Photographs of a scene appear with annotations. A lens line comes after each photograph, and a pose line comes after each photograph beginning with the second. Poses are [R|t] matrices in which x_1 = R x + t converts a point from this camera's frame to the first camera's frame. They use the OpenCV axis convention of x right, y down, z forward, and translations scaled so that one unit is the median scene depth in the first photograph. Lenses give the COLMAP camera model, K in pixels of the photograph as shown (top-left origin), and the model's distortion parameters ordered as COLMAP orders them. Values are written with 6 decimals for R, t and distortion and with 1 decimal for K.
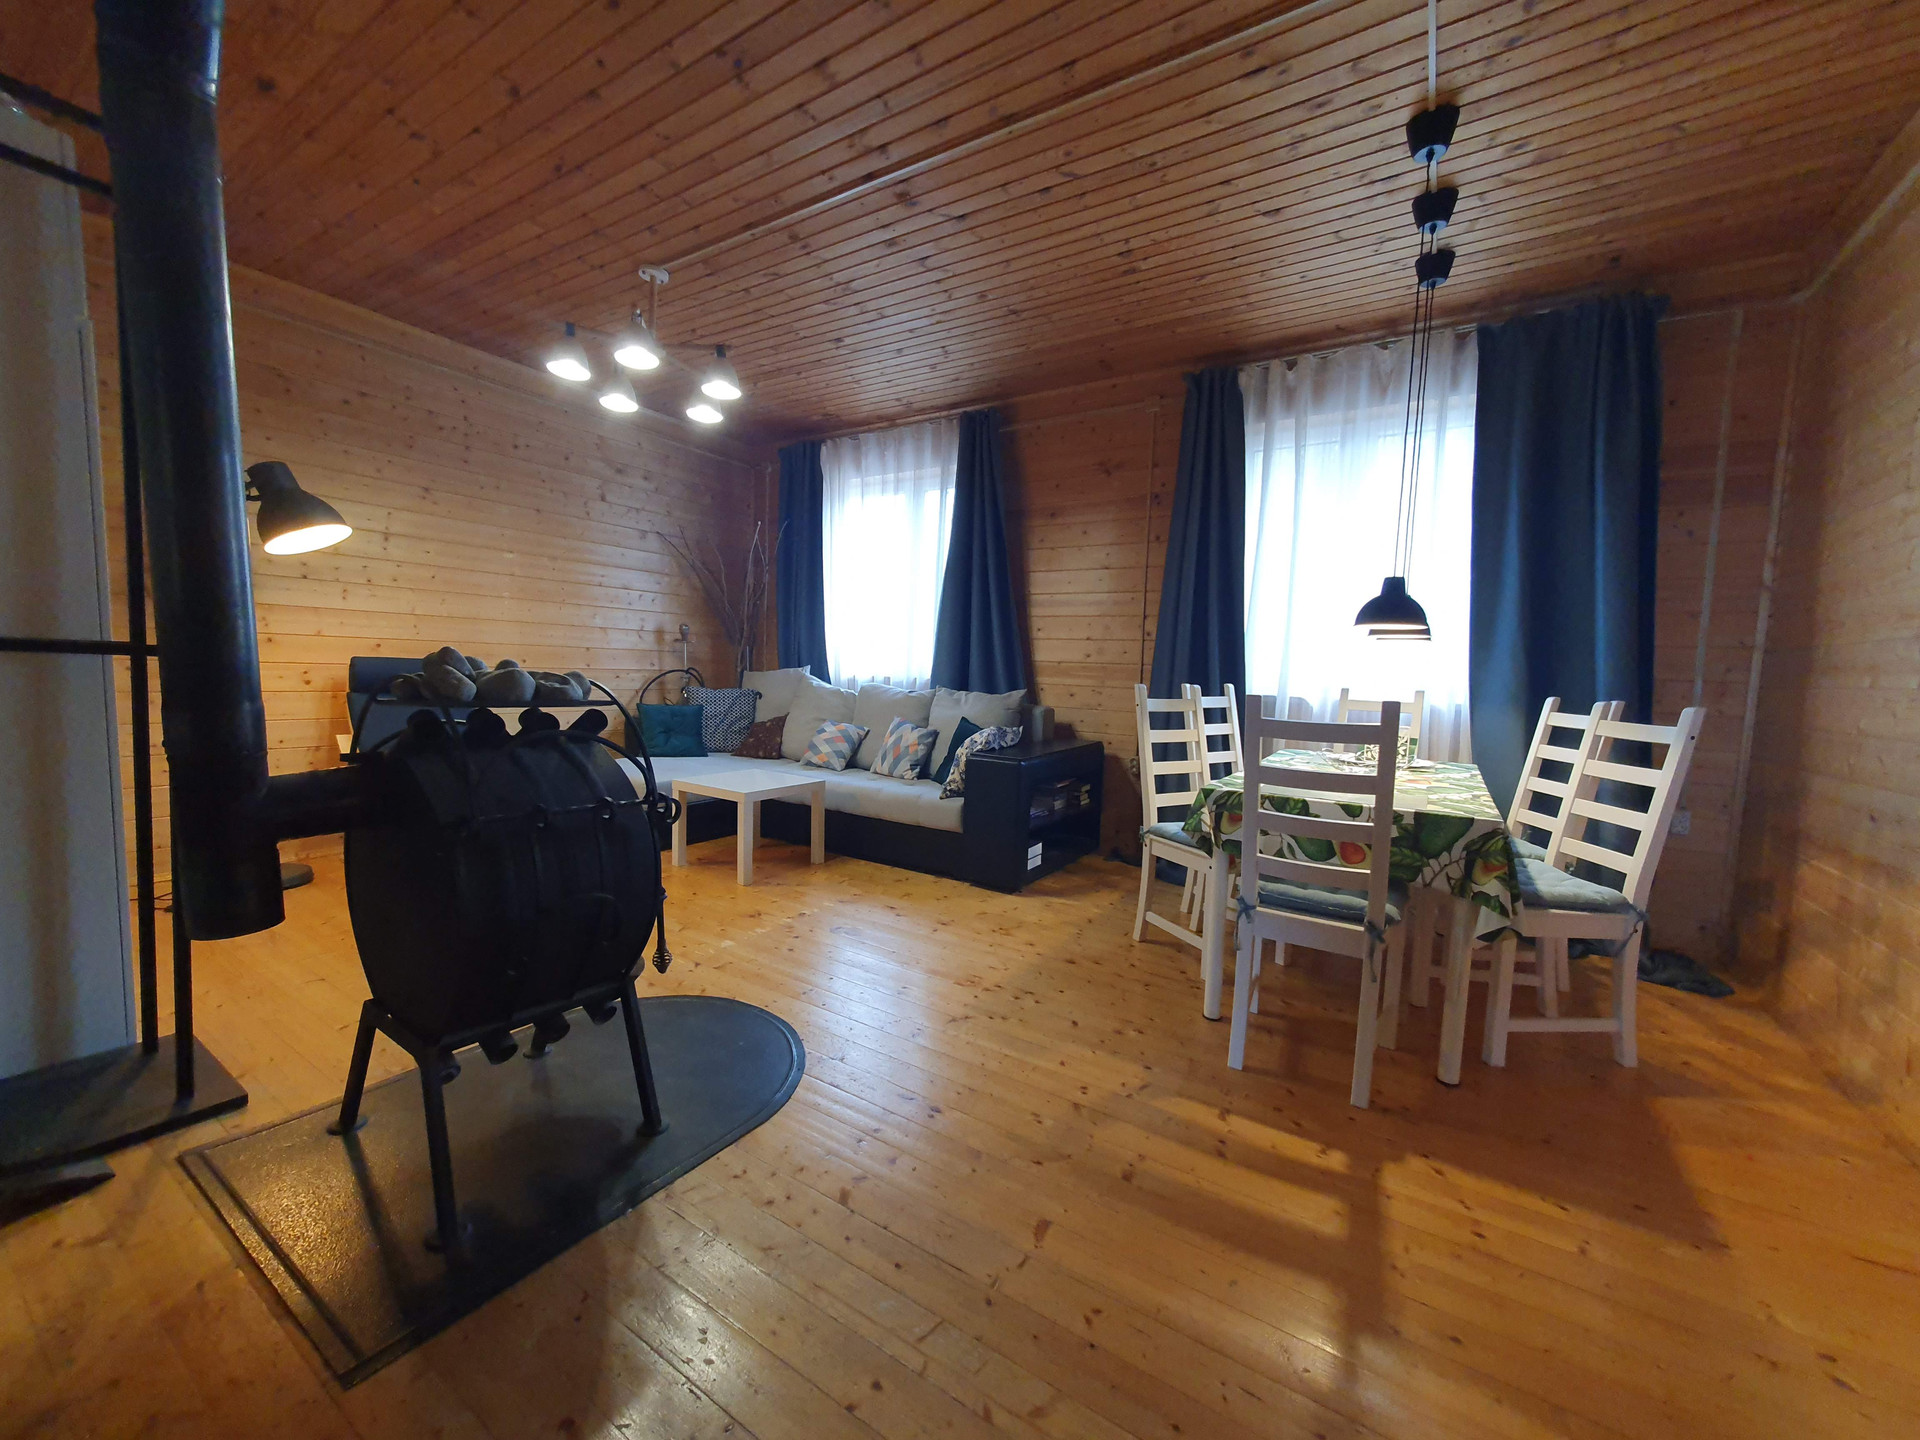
lens RADIAL K [[748.2, 0, 934.9], [0, 748.2, 719.8], [0, 0, 1]] dist [0.010964, 0.000107]
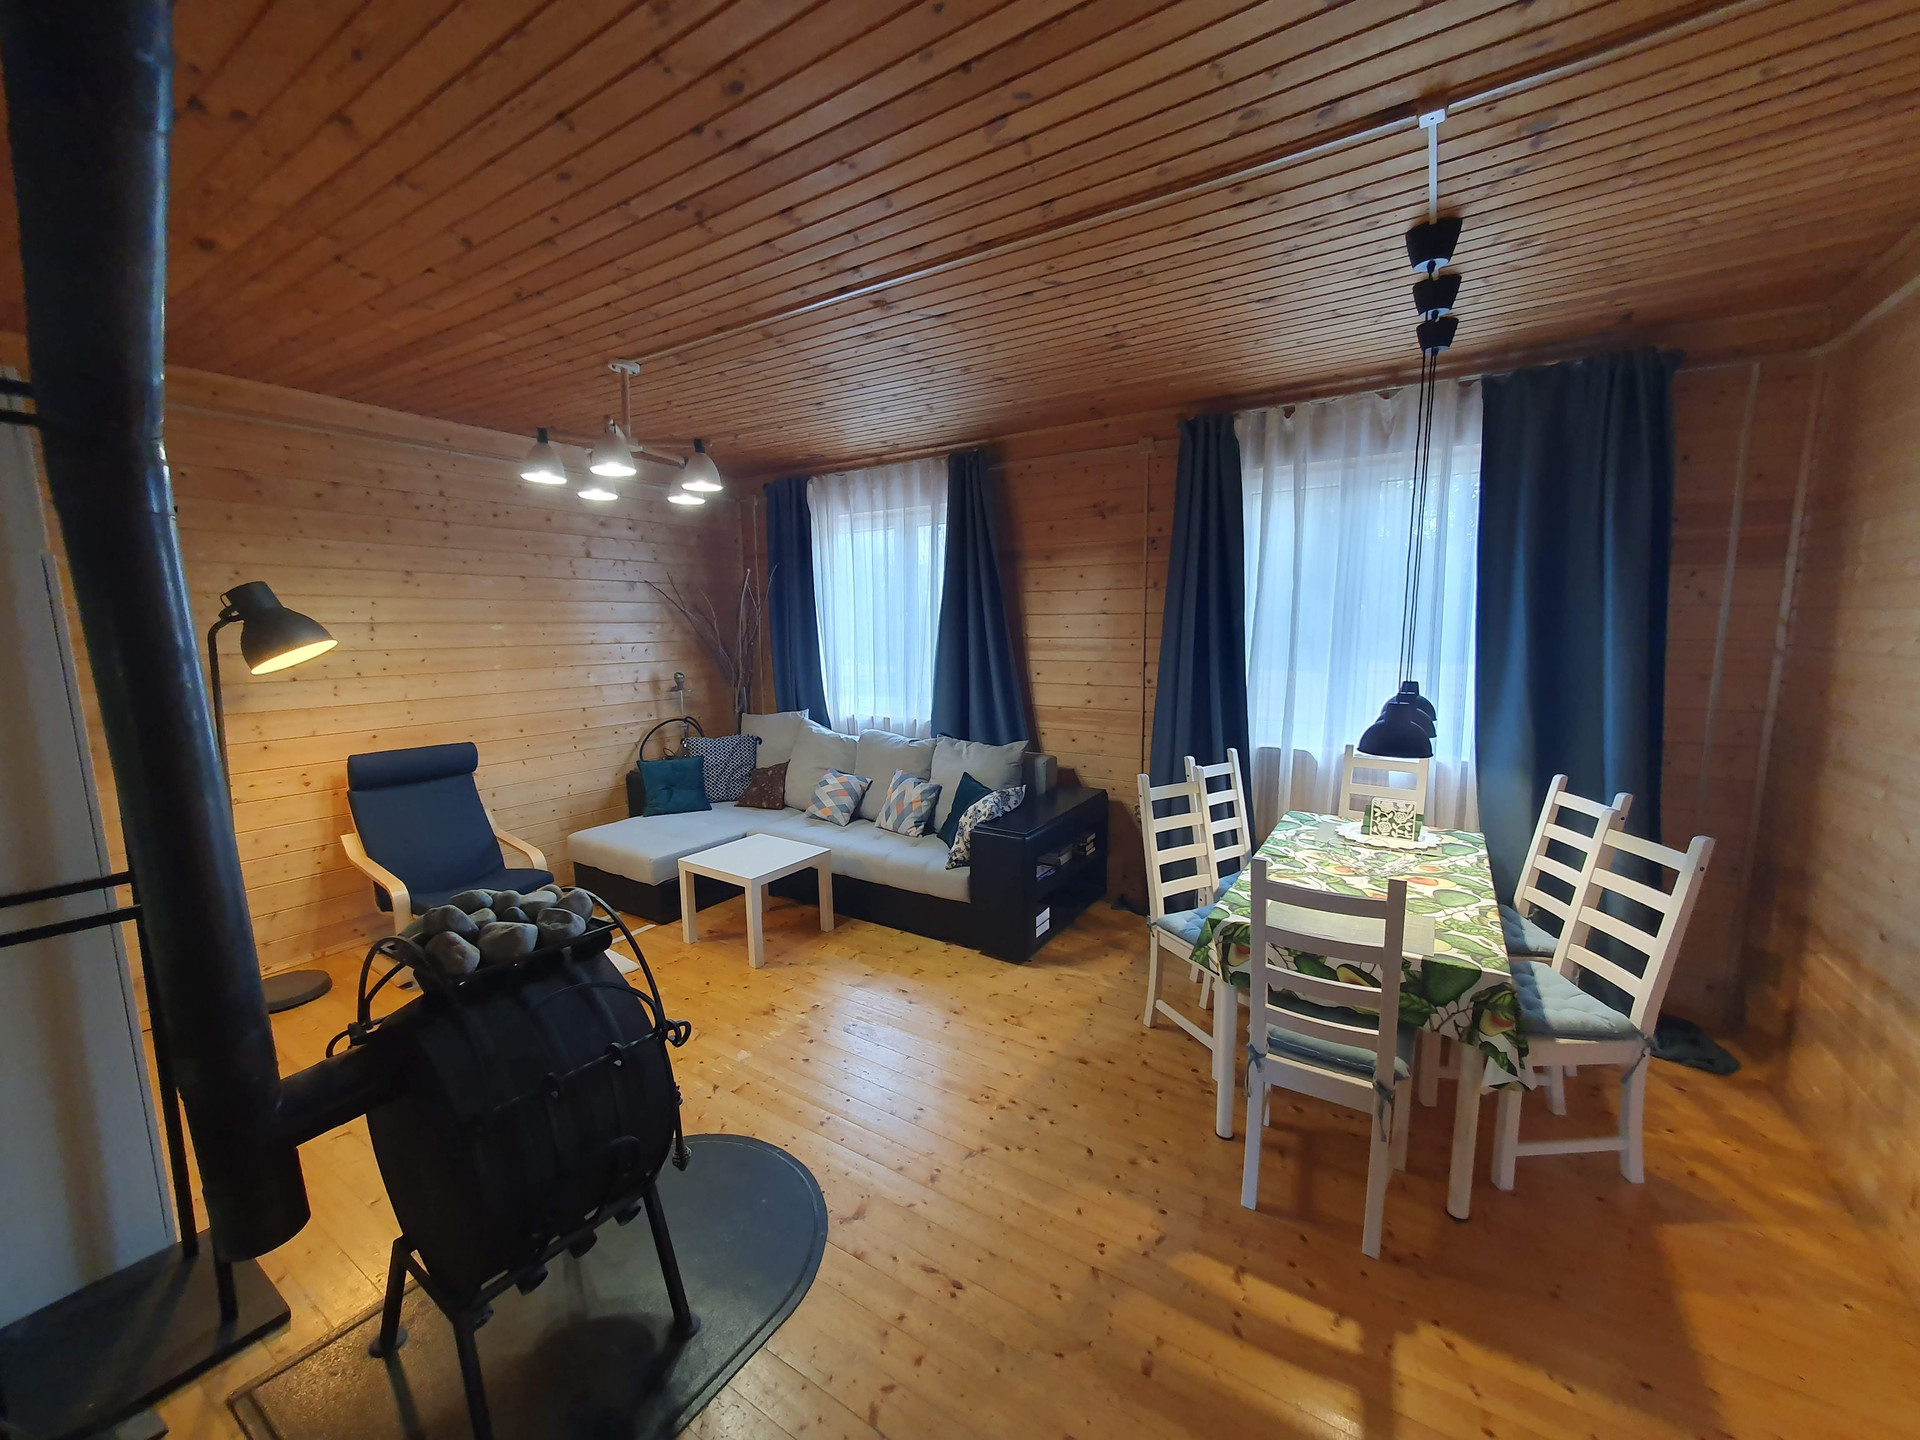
lens RADIAL K [[751.8, 0, 933.7], [0, 751.8, 721.1], [0, 0, 1]] dist [0.010340, 0.000427]
pose [[0.998895, -0.046682, -0.005439, 0.006567], [0.046926, 0.997078, 0.060271, -0.195954], [0.002609, -0.060459, 0.998167, 0.009555]]
